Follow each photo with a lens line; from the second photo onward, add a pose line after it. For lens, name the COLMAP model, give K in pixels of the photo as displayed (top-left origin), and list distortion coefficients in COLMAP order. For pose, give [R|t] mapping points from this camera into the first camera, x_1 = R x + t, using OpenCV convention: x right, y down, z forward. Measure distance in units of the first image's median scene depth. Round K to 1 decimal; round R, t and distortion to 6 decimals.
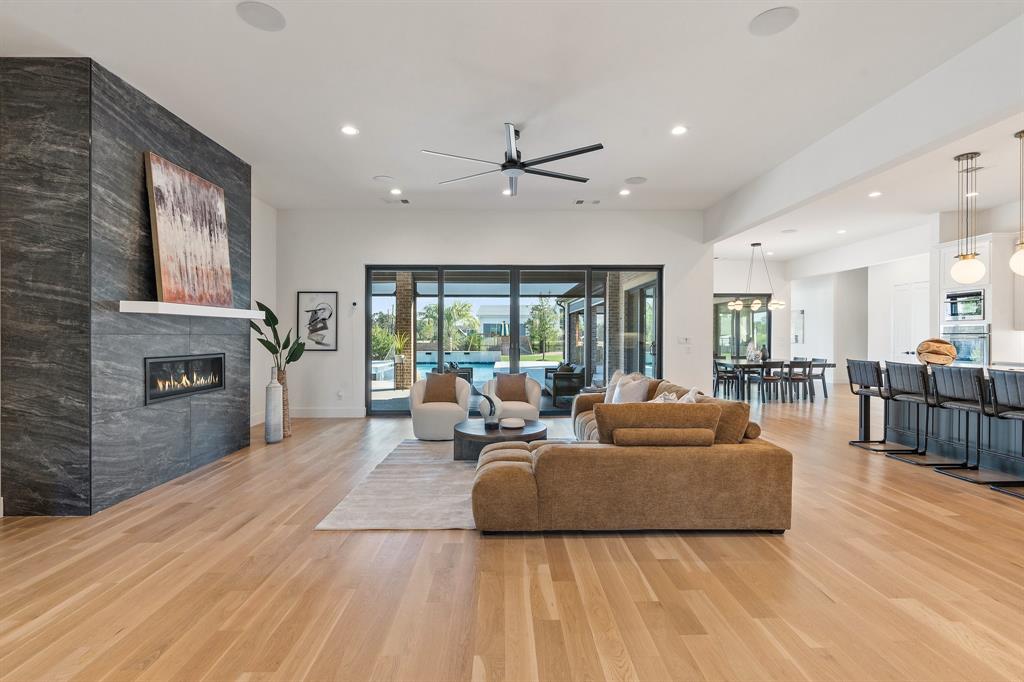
lens RADIAL K [[467.7, 0, 514.2], [0, 467.7, 338.6], [0, 0, 1]] dist [-0.006606, 0.002351]
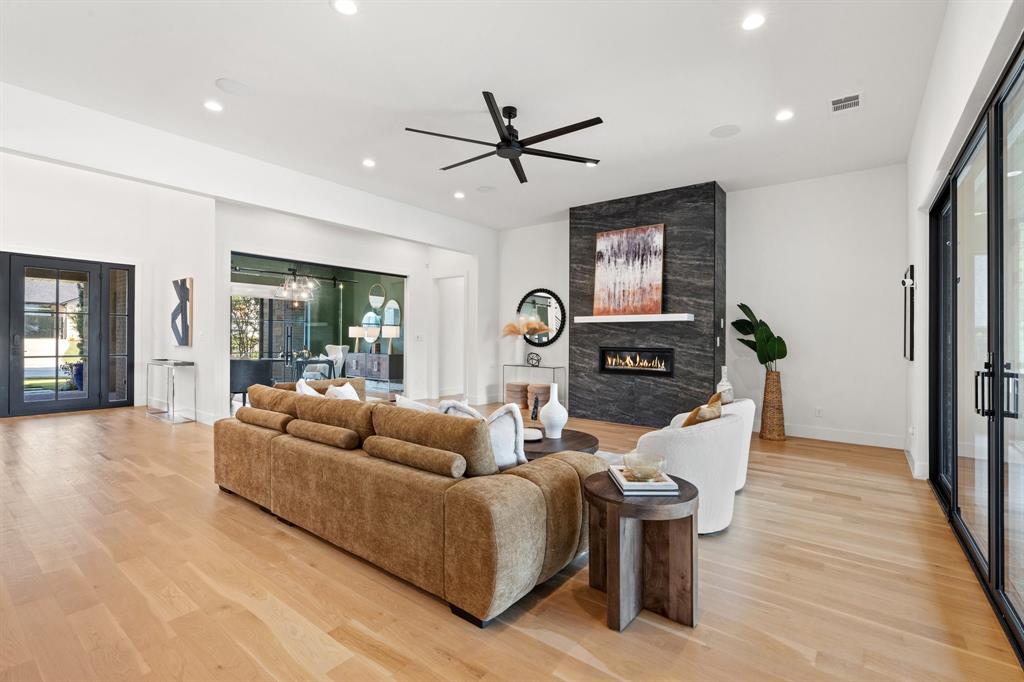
lens RADIAL K [[467.7, 0, 513.4], [0, 467.7, 339.5], [0, 0, 1]] dist [-0.006606, 0.002351]
pose [[-0.629607, -0.002276, -0.776911, 0.749988], [-0.014806, 0.999849, 0.009069, 0.000761], [0.776773, 0.017213, -0.629546, 1.701539]]
